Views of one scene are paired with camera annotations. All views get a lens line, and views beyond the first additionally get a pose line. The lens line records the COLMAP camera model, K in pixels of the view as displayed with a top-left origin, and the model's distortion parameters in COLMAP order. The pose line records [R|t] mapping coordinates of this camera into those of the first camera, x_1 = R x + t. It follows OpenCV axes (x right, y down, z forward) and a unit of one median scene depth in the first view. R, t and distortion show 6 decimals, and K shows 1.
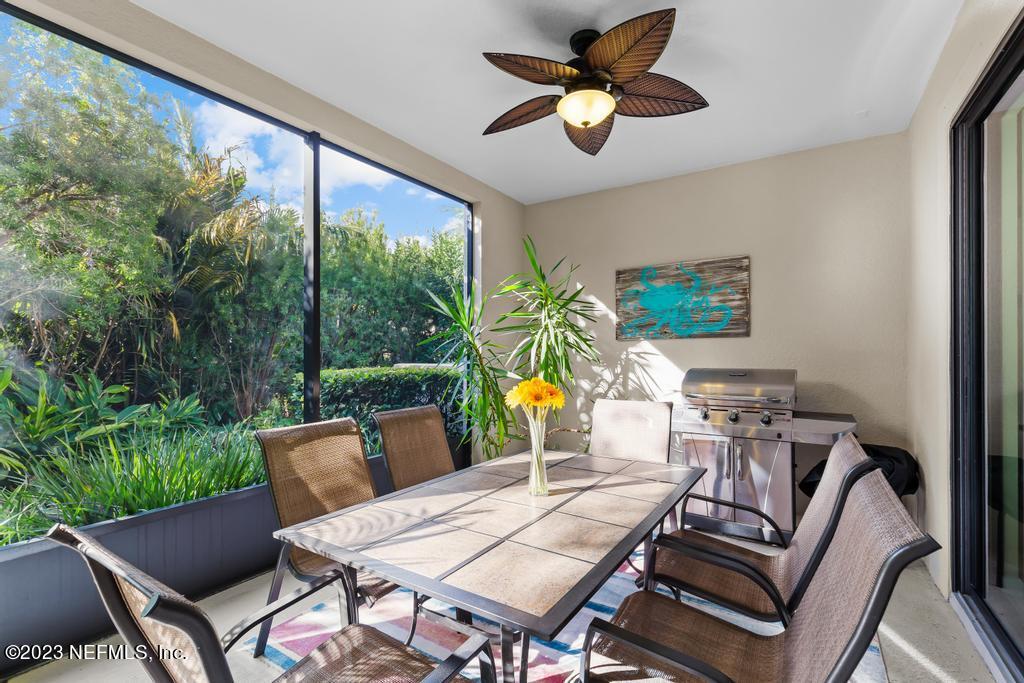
lens RADIAL K [[464.1, 0, 511.3], [0, 464.1, 349.3], [0, 0, 1]] dist [-0.000337, 0.002795]
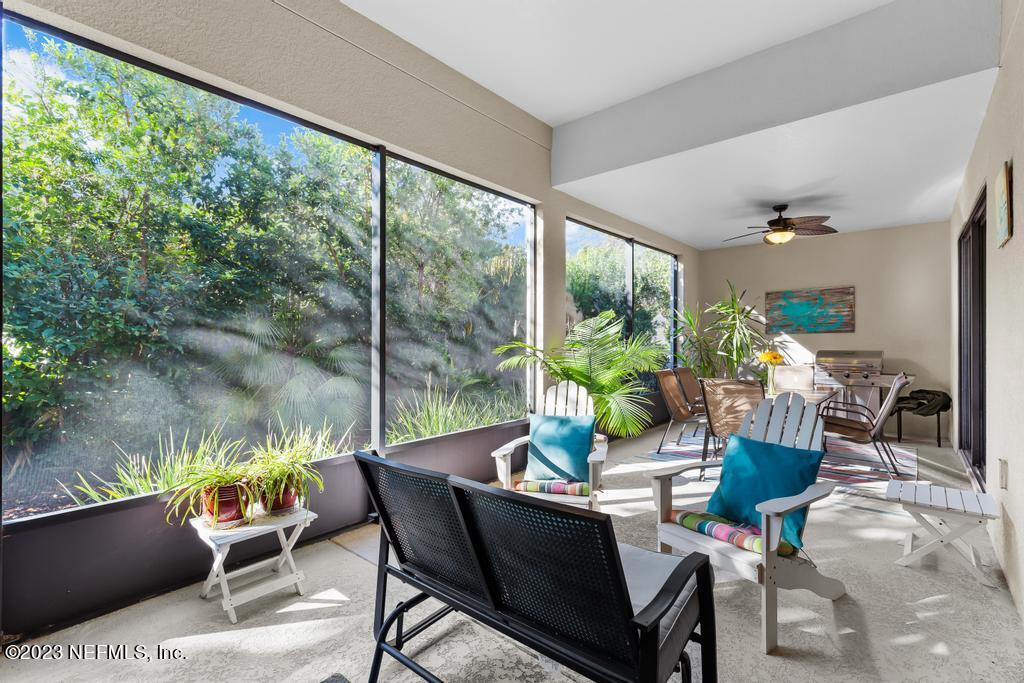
lens RADIAL K [[464.1, 0, 510.2], [0, 464.1, 333.8], [0, 0, 1]] dist [-0.000337, 0.002795]
pose [[0.989474, -0.000799, -0.144709, -0.505370], [0.000044, 0.999986, -0.005224, -0.012938], [0.144711, 0.005163, 0.989460, -0.899544]]
